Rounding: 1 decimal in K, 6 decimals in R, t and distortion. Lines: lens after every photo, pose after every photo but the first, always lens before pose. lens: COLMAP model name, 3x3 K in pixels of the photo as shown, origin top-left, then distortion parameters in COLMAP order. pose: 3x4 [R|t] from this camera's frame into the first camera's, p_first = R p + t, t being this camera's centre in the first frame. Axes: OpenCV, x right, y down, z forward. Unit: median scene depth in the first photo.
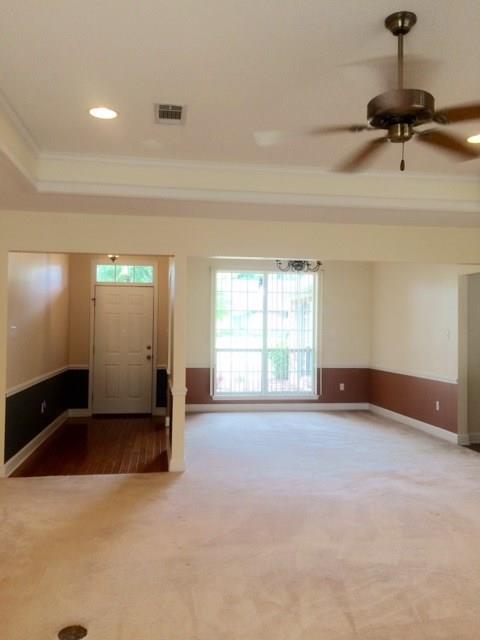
lens RADIAL K [[546.1, 0, 242.1], [0, 546.1, 317.2], [0, 0, 1]] dist [0.077515, -0.114946]
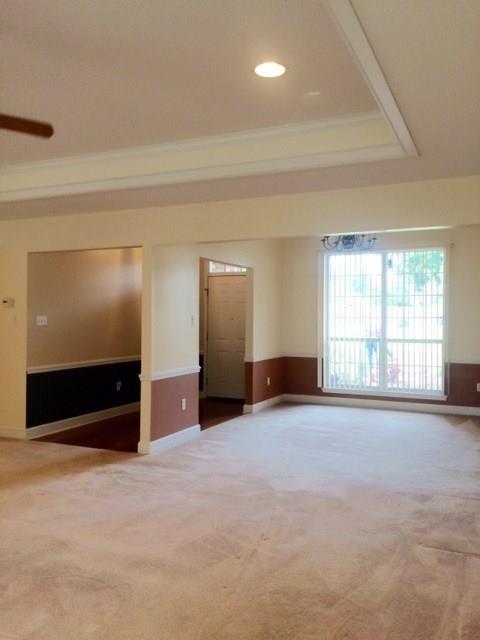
lens RADIAL K [[546.1, 0, 242.1], [0, 546.1, 317.2], [0, 0, 1]] dist [0.077515, -0.114946]
pose [[0.835567, -0.006821, -0.549346, 0.353839], [0.017520, 0.999745, 0.014236, 0.006675], [0.549109, -0.021520, 0.835474, 0.138900]]
